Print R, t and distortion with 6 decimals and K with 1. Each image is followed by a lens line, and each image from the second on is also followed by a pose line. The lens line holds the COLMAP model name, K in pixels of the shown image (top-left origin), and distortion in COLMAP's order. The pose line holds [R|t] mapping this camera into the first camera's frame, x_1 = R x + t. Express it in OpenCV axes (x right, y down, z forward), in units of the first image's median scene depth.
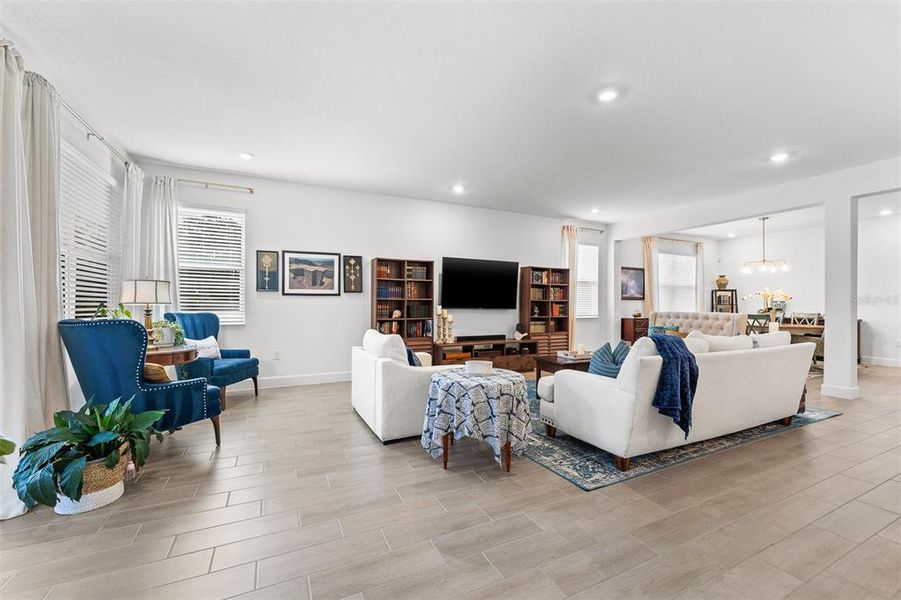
lens RADIAL K [[364.7, 0, 452.8], [0, 364.7, 301.5], [0, 0, 1]] dist [0.001608, 0.000065]
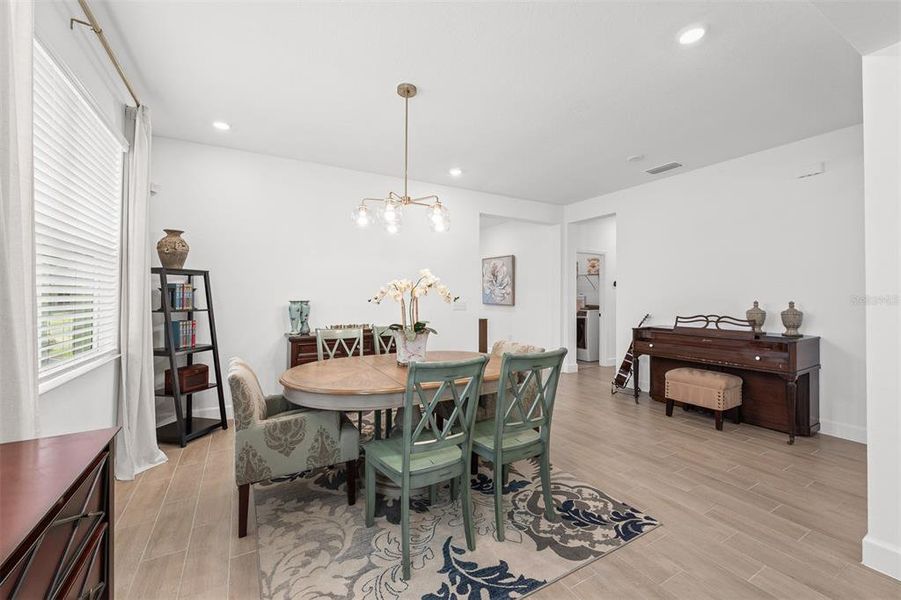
lens RADIAL K [[364.7, 0, 450.0], [0, 364.7, 293.6], [0, 0, 1]] dist [0.001608, 0.000065]
pose [[-0.064798, 0.001615, 0.997897, 0.573824], [-0.008771, 0.999959, -0.002188, -0.016025], [-0.997860, -0.008895, -0.064781, 1.201151]]
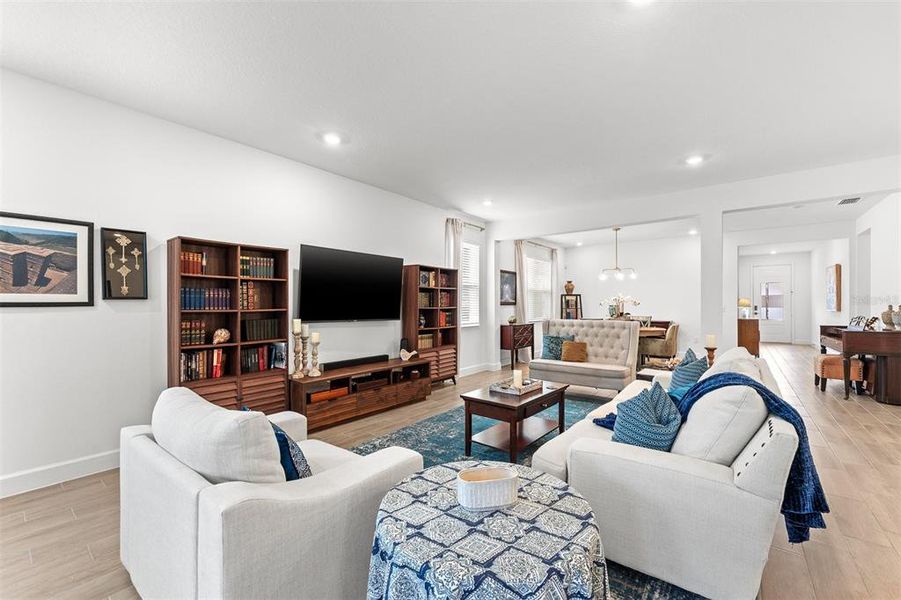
lens RADIAL K [[364.7, 0, 446.5], [0, 364.7, 304.2], [0, 0, 1]] dist [0.001608, 0.000065]
pose [[0.903489, -0.005483, 0.428577, -0.074581], [0.003291, 0.999977, 0.005855, -0.018104], [-0.428599, -0.003879, 0.903486, 0.301091]]
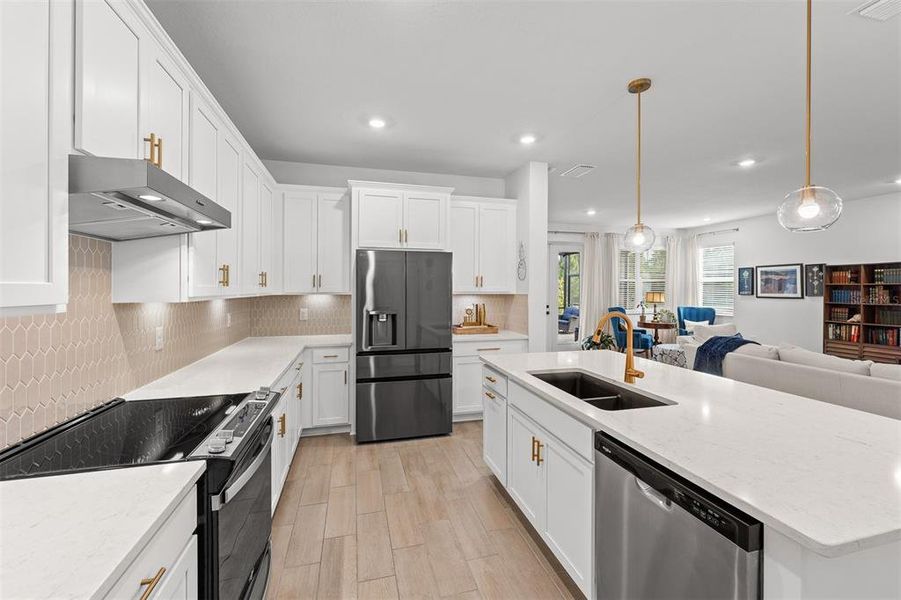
lens RADIAL K [[364.7, 0, 446.8], [0, 364.7, 289.2], [0, 0, 1]] dist [0.001608, 0.000065]
pose [[-0.188488, 0.000611, -0.982075, 1.003464], [0.004329, 0.999991, -0.000208, -0.047914], [0.982066, -0.004291, -0.188488, 0.073701]]
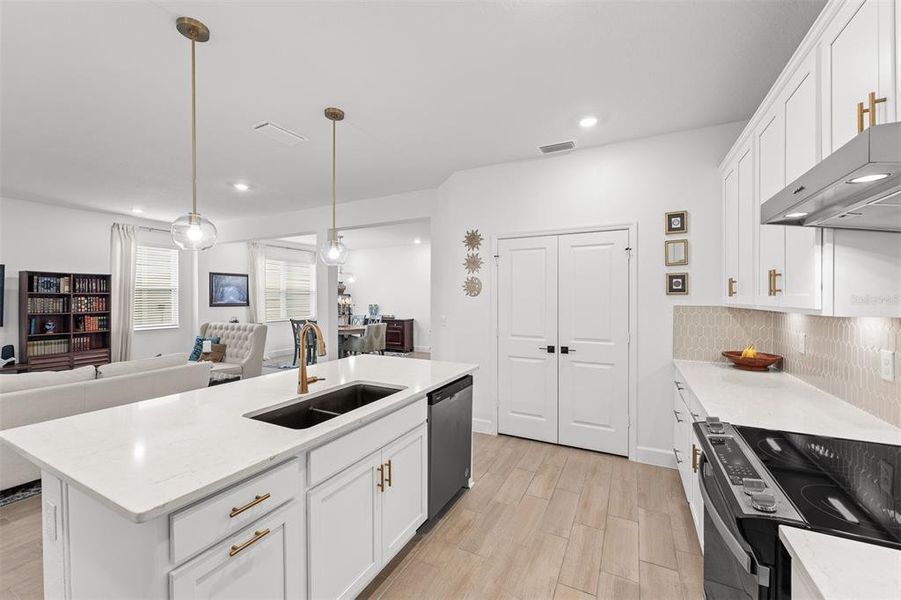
lens RADIAL K [[364.7, 0, 448.6], [0, 364.7, 301.0], [0, 0, 1]] dist [0.001608, 0.000065]
pose [[0.799923, -0.011678, 0.599989, 0.520033], [0.000648, 0.999827, 0.018596, -0.051904], [-0.600102, -0.014487, 0.799792, -0.185226]]
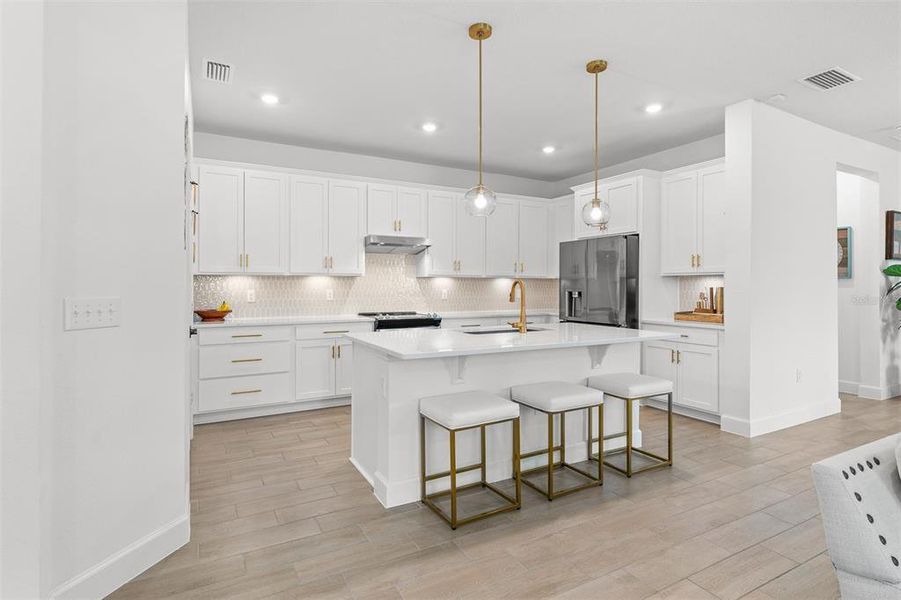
lens RADIAL K [[461.5, 0, 445.8], [0, 461.5, 285.1], [0, 0, 1]] dist [-0.001938, -0.000323]
pose [[-0.998692, -0.004387, -0.050942, 0.750938], [-0.003943, 0.999953, -0.008816, -0.012347], [0.050978, -0.008604, -0.998663, 0.778807]]
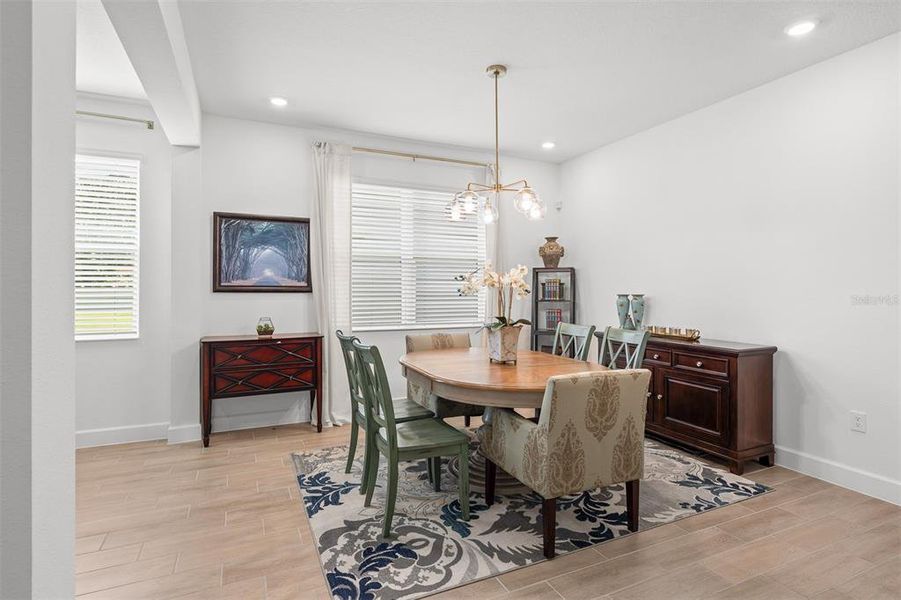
lens RADIAL K [[461.5, 0, 451.0], [0, 461.5, 291.3], [0, 0, 1]] dist [-0.001938, -0.000323]
pose [[0.999784, -0.002798, -0.020589, 1.000676], [0.003023, 0.999936, 0.010913, -0.016181], [0.020557, -0.010973, 0.999728, 0.663694]]
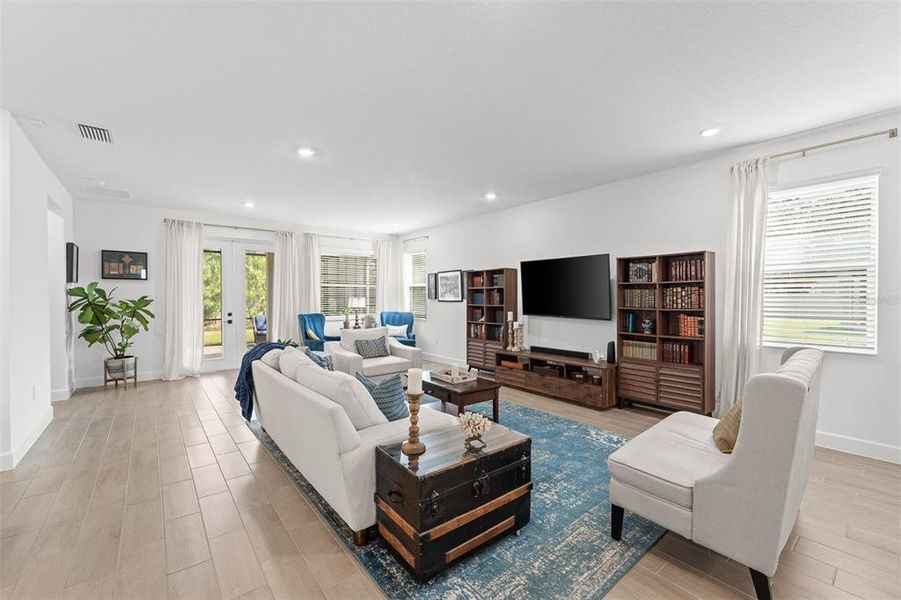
lens RADIAL K [[373.9, 0, 452.5], [0, 373.9, 300.3], [0, 0, 1]] dist [-0.002237, 0.000414]
pose [[0.230611, 0.004758, -0.973034, 0.913440], [0.008975, 0.999935, 0.007016, -0.028958], [0.973005, -0.010352, 0.230553, 0.607821]]
